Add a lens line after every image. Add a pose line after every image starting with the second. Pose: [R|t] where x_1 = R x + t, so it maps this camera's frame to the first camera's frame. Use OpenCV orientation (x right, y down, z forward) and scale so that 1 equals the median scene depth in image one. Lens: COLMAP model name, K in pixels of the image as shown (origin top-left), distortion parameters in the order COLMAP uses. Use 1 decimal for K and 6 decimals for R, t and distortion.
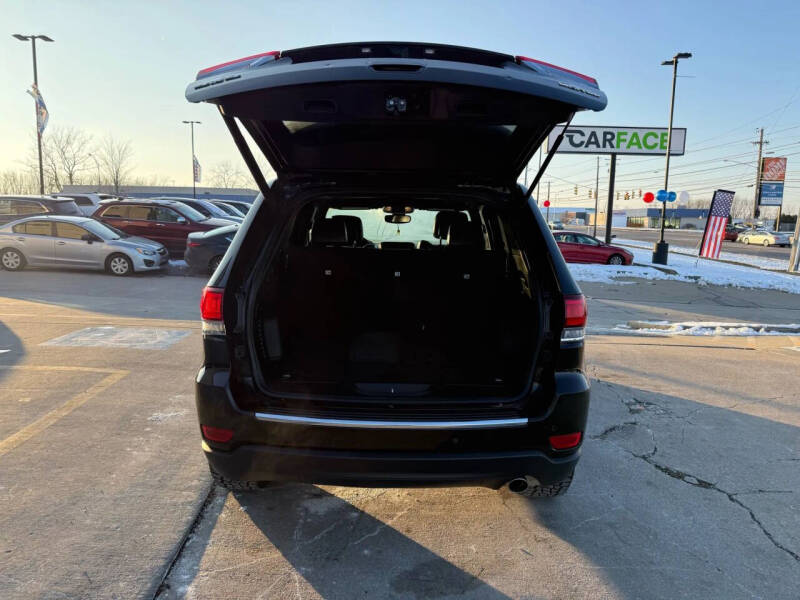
lens RADIAL K [[562.4, 0, 400.0], [0, 562.4, 300.0], [0, 0, 1]] dist [-0.001258, -0.000493]
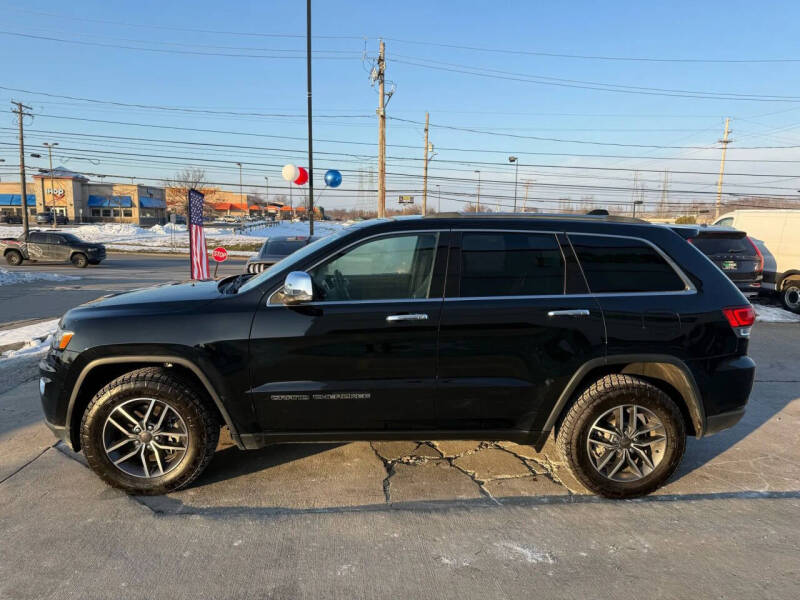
lens RADIAL K [[558.3, 0, 398.6], [0, 558.3, 308.6], [0, 0, 1]] dist [0.004360, -0.019659]
pose [[-0.036164, -0.170936, 0.984618, -0.702321], [0.122284, 0.977102, 0.174122, -0.154505], [-0.991836, 0.126700, -0.014433, 0.766754]]
